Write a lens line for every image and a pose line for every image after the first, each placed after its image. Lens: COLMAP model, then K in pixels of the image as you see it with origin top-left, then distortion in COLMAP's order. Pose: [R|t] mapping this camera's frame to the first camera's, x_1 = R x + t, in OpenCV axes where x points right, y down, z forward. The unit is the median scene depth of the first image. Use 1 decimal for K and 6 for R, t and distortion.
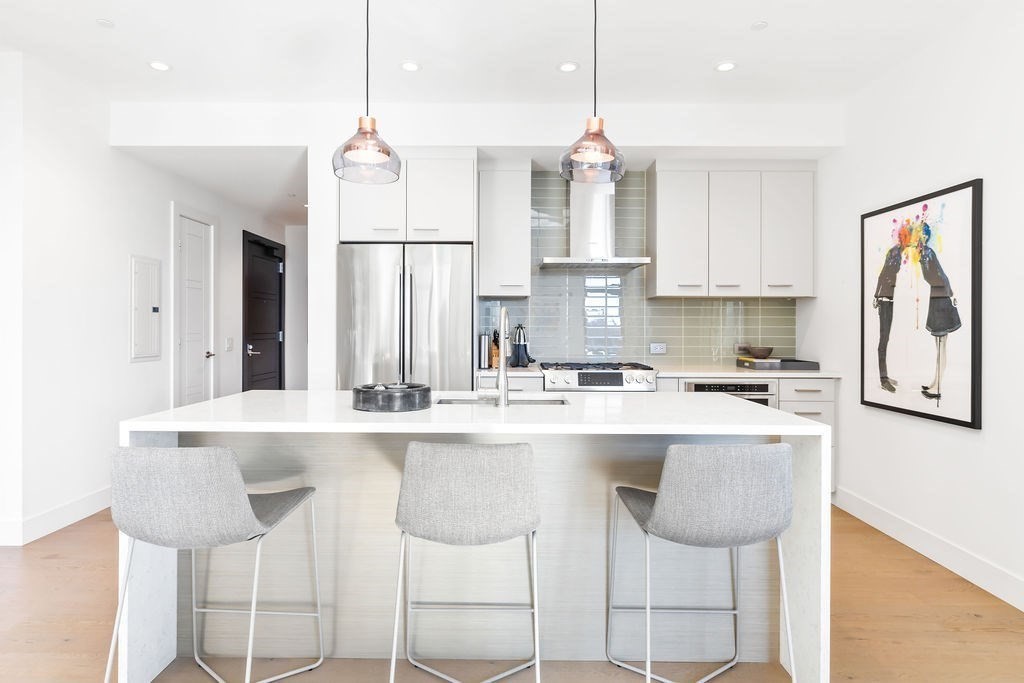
lens RADIAL K [[586.3, 0, 508.0], [0, 586.3, 330.5], [0, 0, 1]] dist [-0.000746, 0.000297]
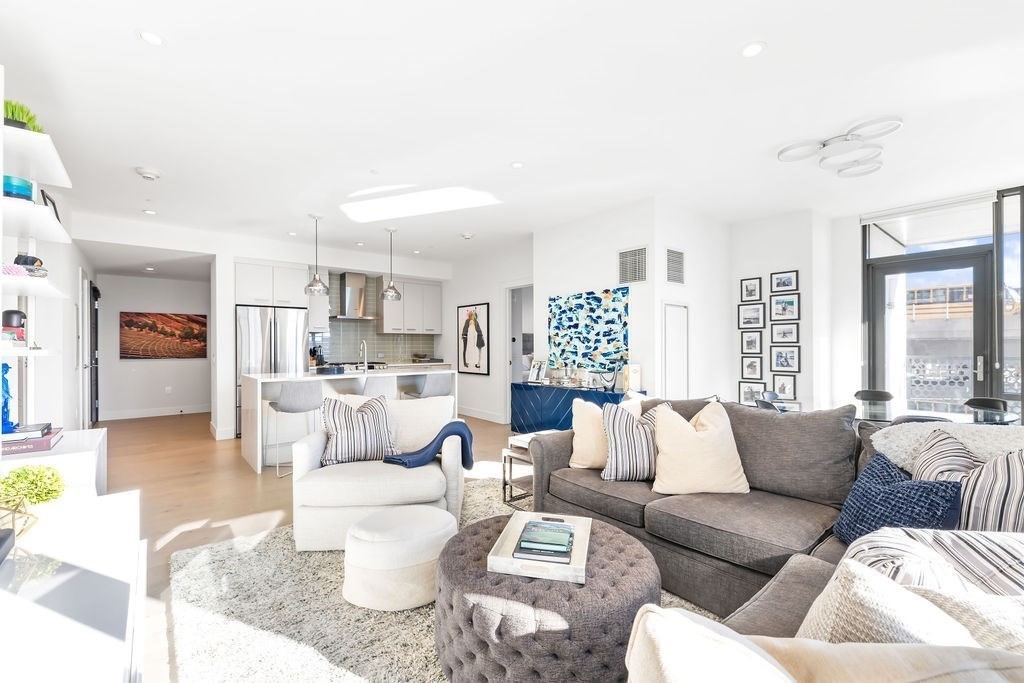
lens RADIAL K [[431.5, 0, 511.4], [0, 431.5, 343.8], [0, 0, 1]] dist [0.000257, 0.000081]
pose [[0.765199, -0.004678, 0.643777, -0.596056], [0.009214, 0.999951, -0.003686, -0.005205], [-0.643728, 0.008753, 0.765204, -0.840368]]
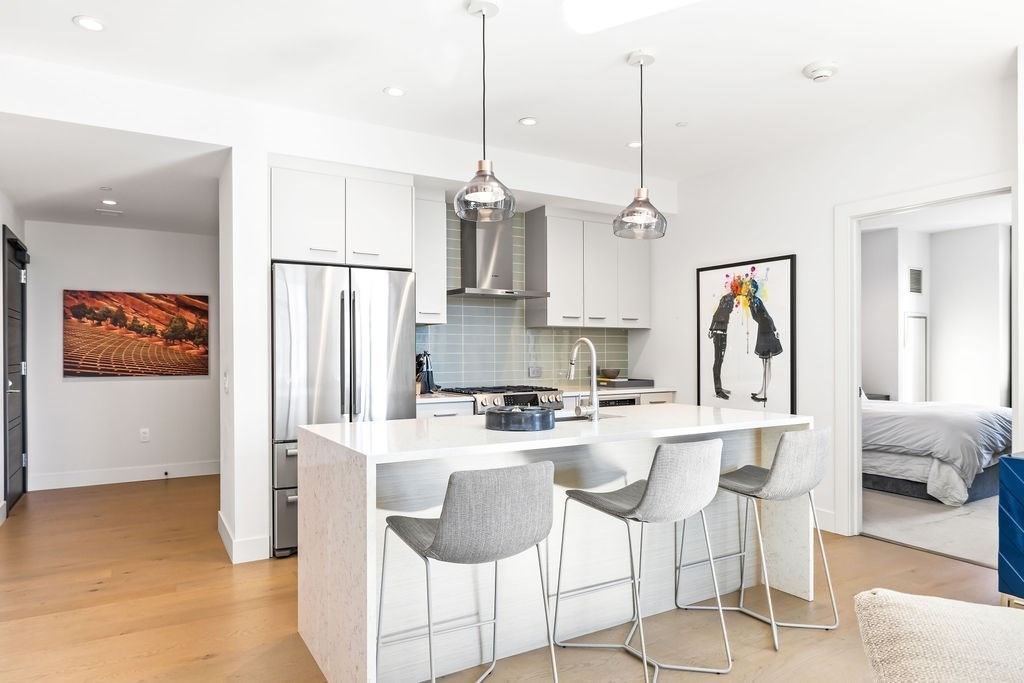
lens RADIAL K [[625.6, 0, 511.5], [0, 625.6, 355.3], [0, 0, 1]] dist [0.000446, 0.000393]
pose [[0.855651, -0.008199, 0.517488, -0.542617], [0.008857, 0.999960, 0.001198, -0.004754], [-0.517477, 0.003558, 0.855690, -0.003802]]
